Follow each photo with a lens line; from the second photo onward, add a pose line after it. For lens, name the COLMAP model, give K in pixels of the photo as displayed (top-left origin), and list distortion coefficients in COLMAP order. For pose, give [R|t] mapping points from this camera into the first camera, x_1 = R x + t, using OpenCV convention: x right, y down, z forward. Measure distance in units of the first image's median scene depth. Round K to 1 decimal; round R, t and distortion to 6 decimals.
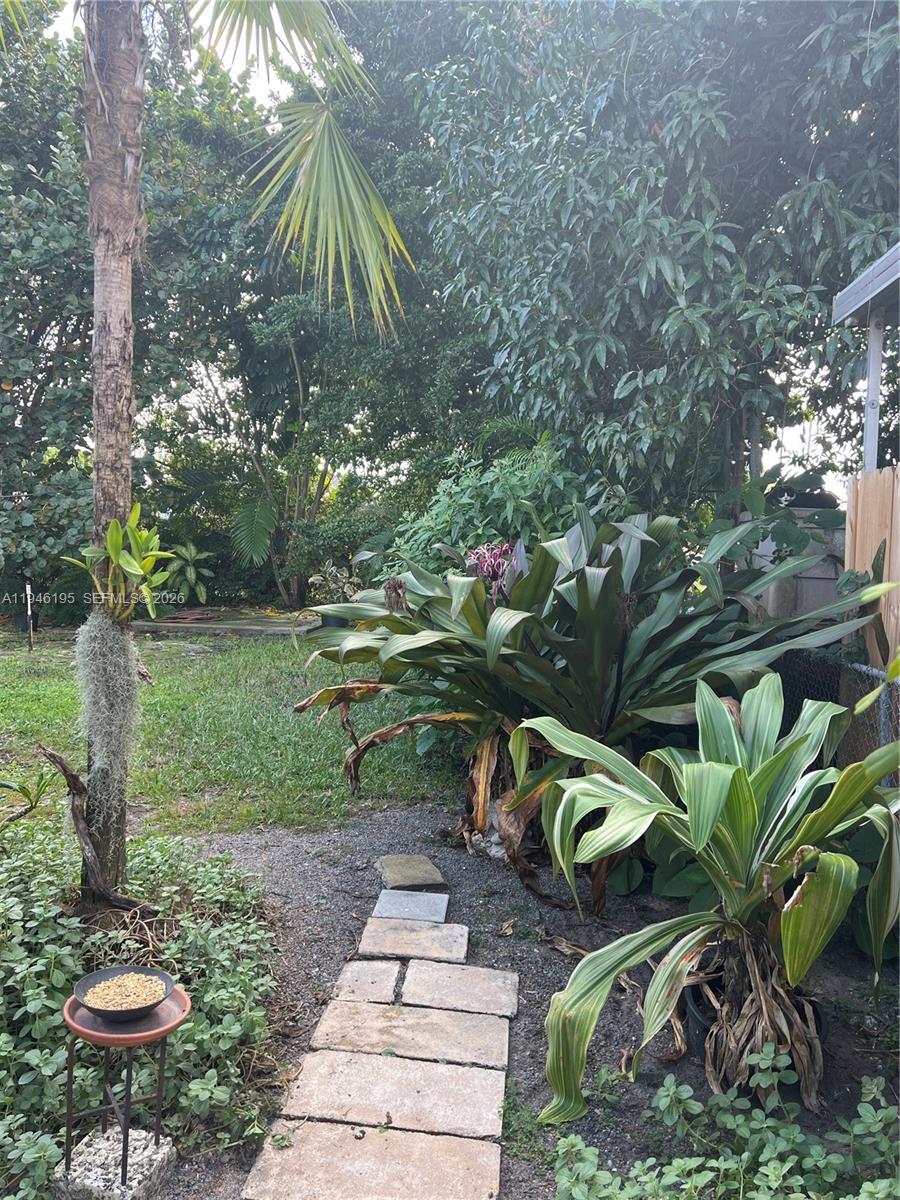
lens RADIAL K [[893.3, 0, 447.1], [0, 893.3, 599.7], [0, 0, 1]] dist [0.047925, -0.059021]
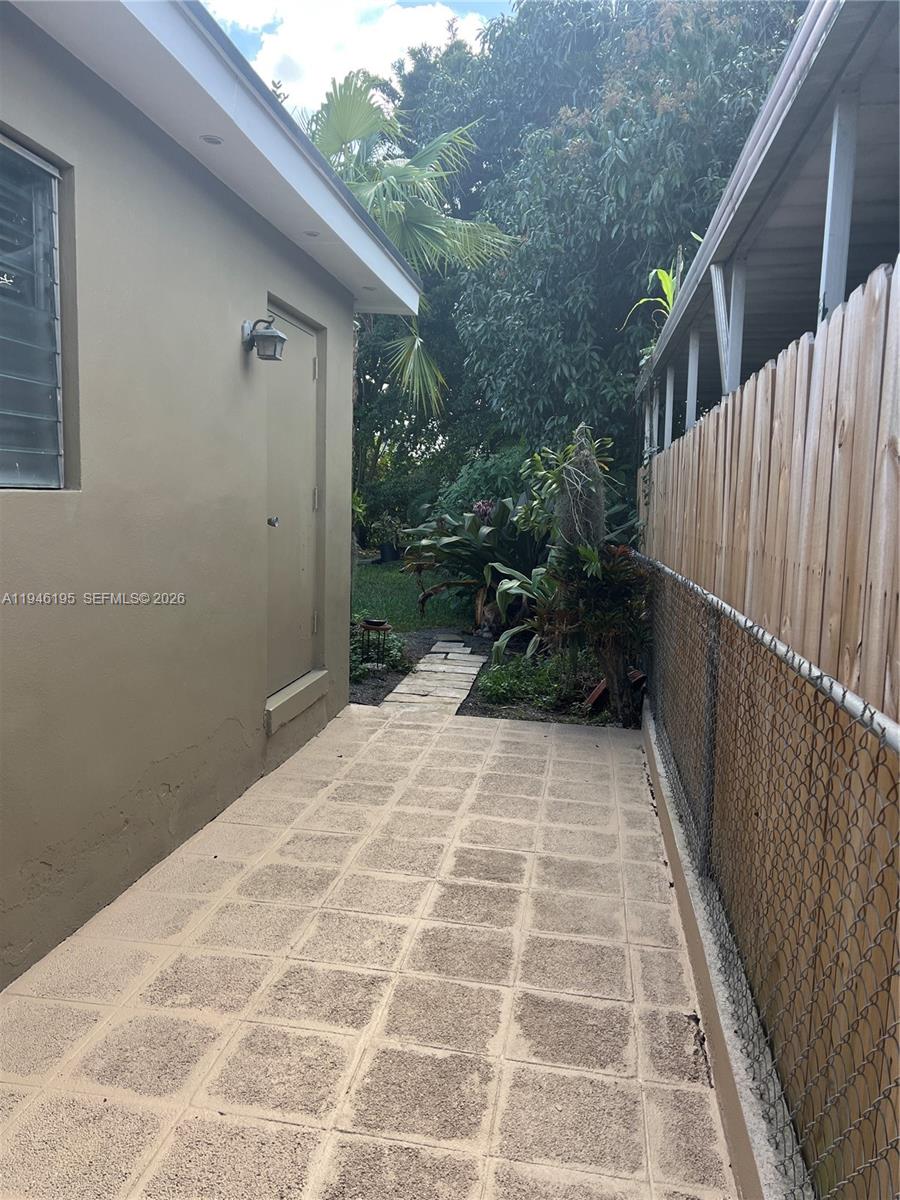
lens RADIAL K [[893.3, 0, 450.2], [0, 893.3, 598.5], [0, 0, 1]] dist [0.047925, -0.059021]
pose [[0.999463, -0.005269, -0.032344, 0.033165], [0.006890, 0.998714, 0.050220, 0.064278], [0.032037, -0.050416, 0.998214, -1.137021]]
